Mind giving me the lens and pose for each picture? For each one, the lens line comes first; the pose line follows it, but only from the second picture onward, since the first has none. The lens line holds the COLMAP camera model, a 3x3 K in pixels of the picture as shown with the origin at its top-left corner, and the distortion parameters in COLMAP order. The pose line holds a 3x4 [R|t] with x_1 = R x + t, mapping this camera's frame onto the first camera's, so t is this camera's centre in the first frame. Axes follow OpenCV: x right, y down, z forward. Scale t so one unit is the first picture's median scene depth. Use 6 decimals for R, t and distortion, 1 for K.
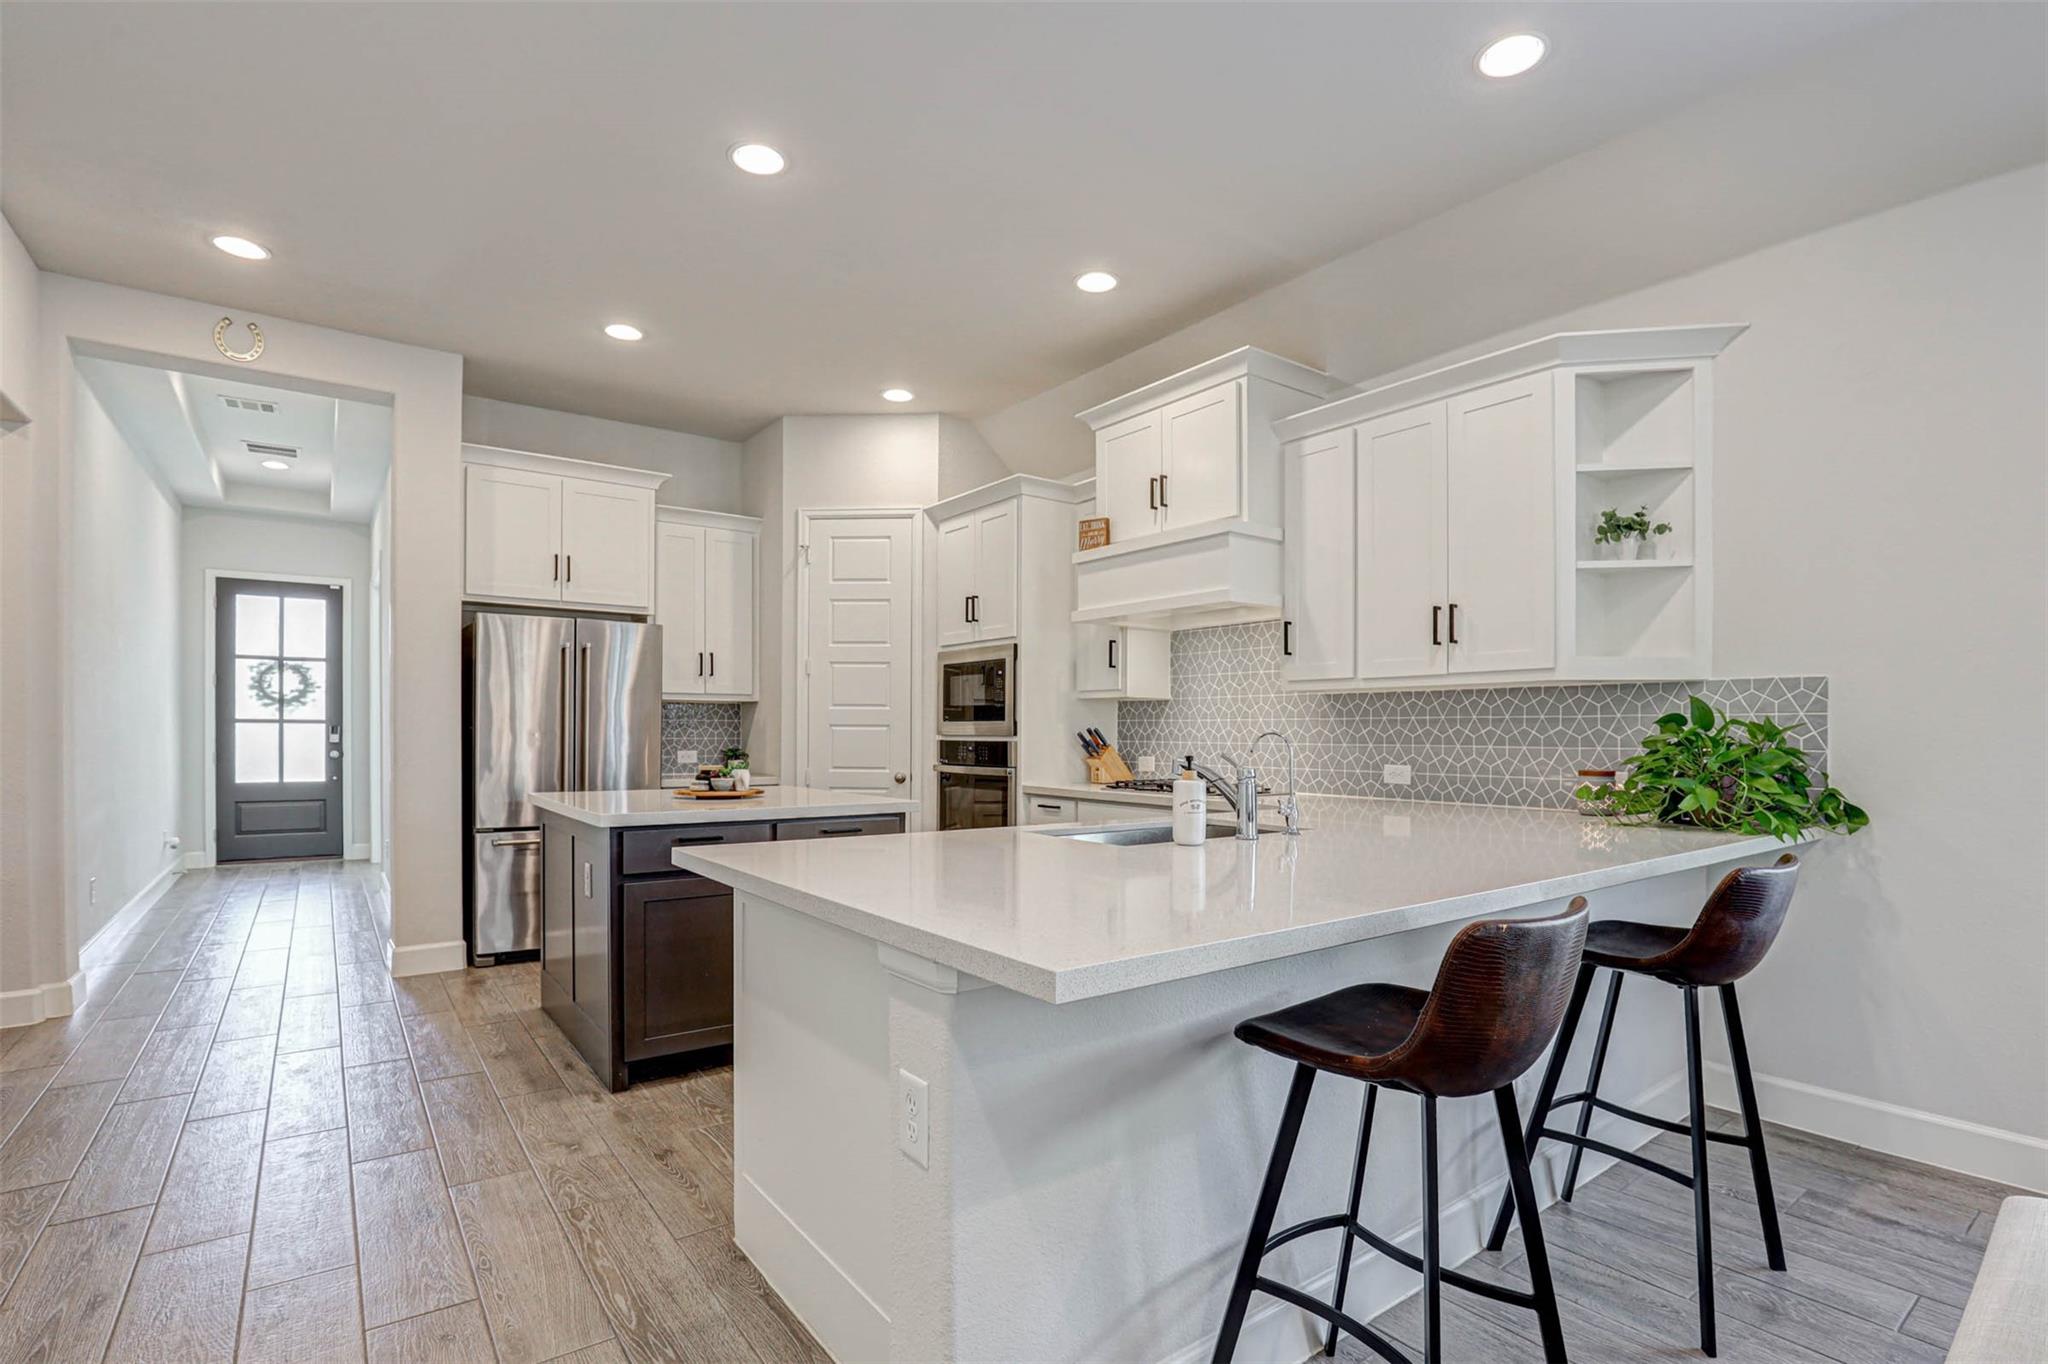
lens RADIAL K [[956.9, 0, 1002.5], [0, 956.9, 730.5], [0, 0, 1]] dist [-0.025686, 0.001043]
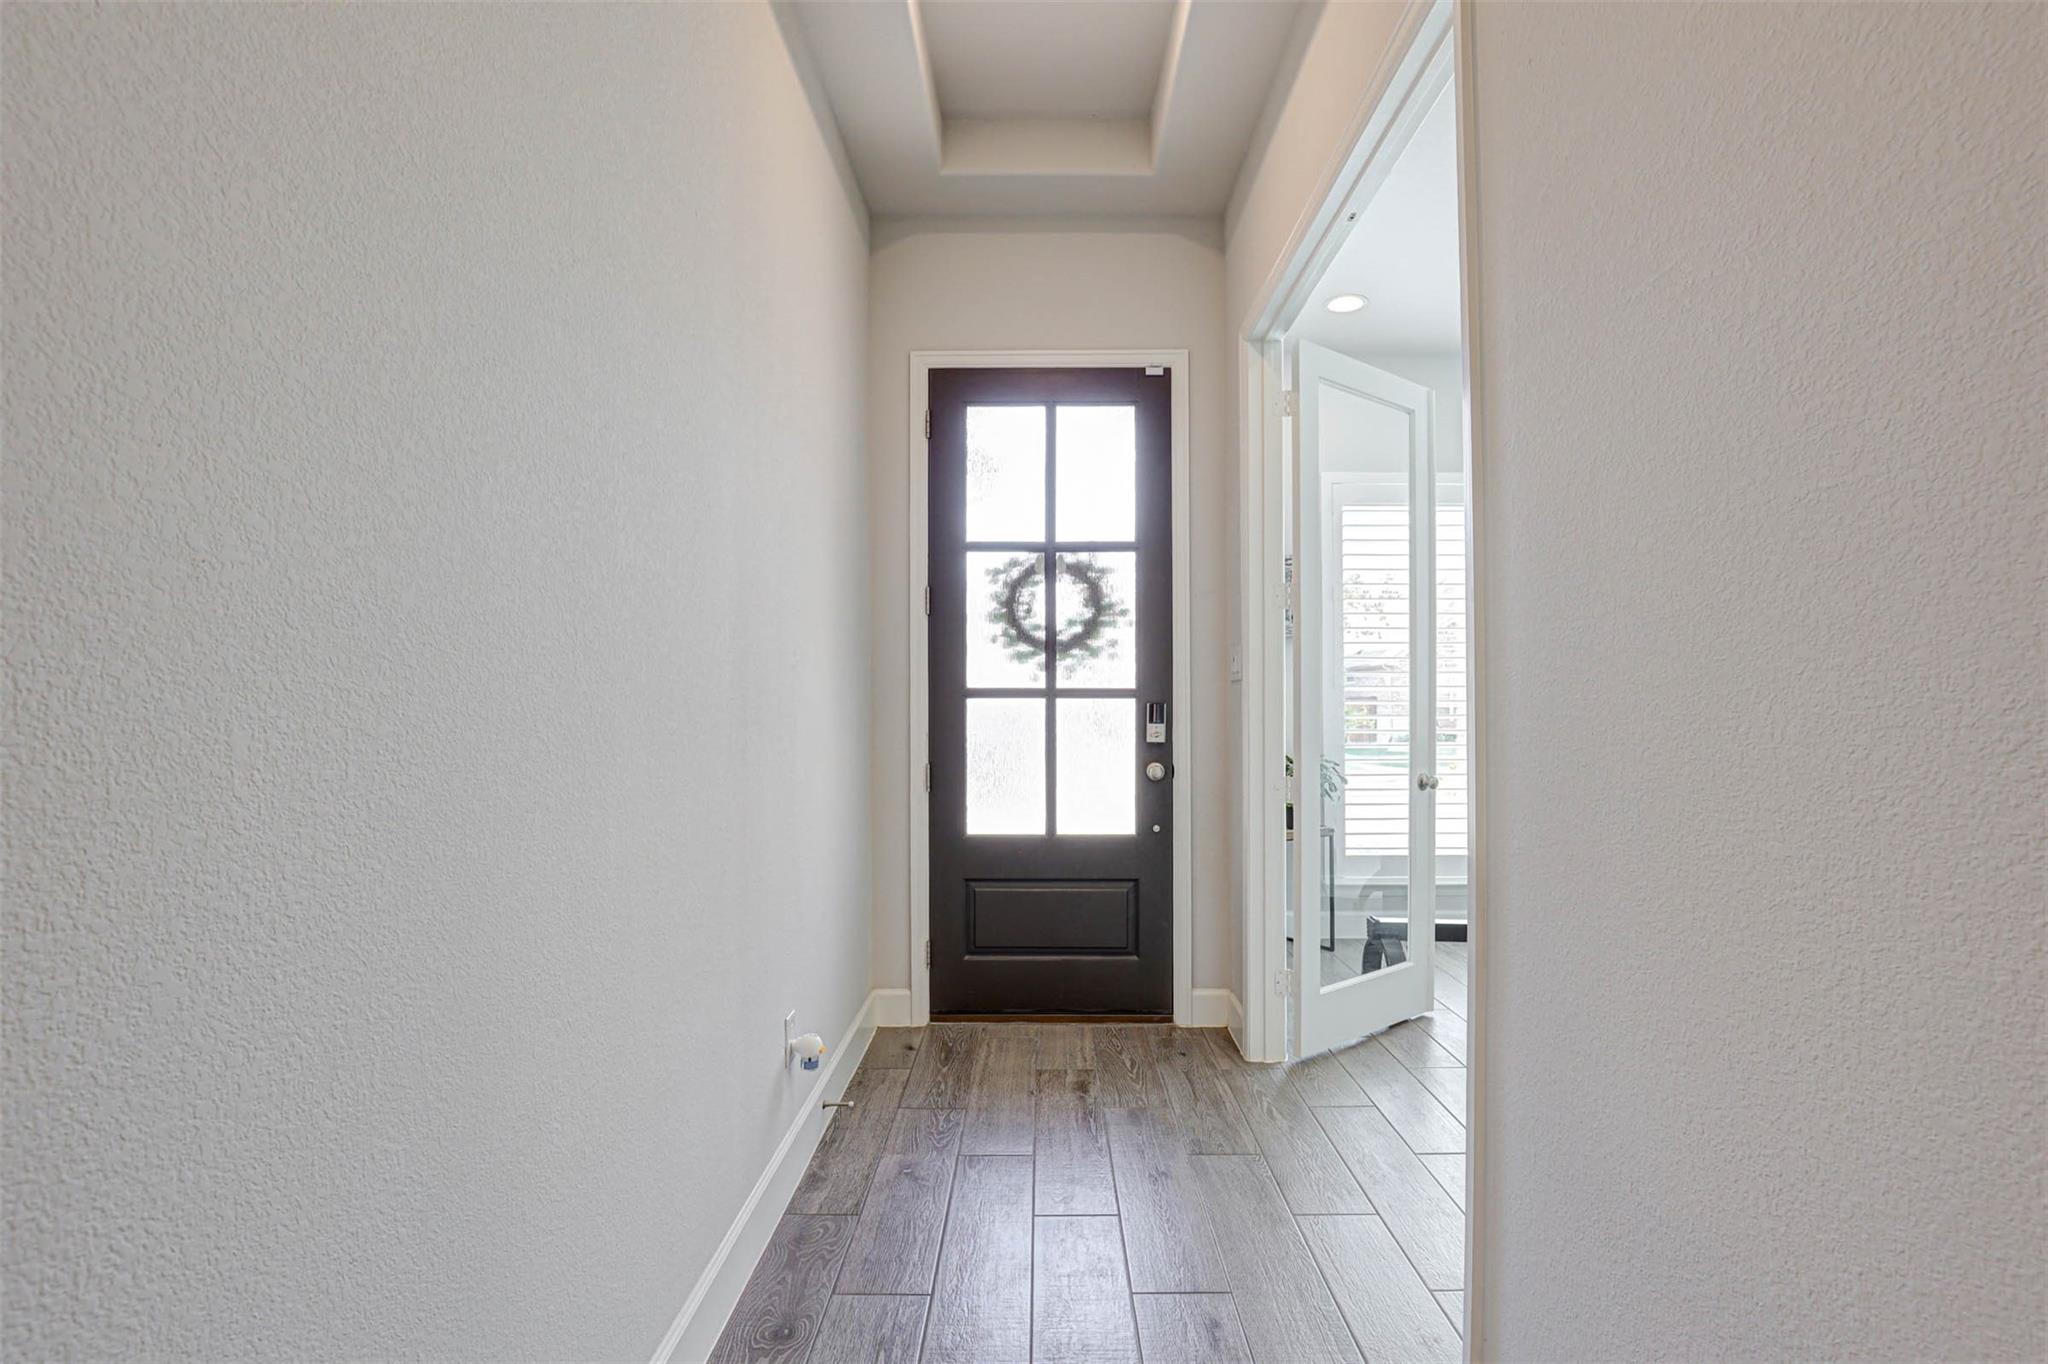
lens RADIAL K [[956.9, 0, 1032.8], [0, 956.9, 680.3], [0, 0, 1]] dist [-0.025686, 0.001043]
pose [[0.805478, -0.014283, -0.592454, -0.511117], [0.001405, 0.999753, -0.022192, -0.006035], [0.592624, 0.017043, 0.805299, 0.641138]]
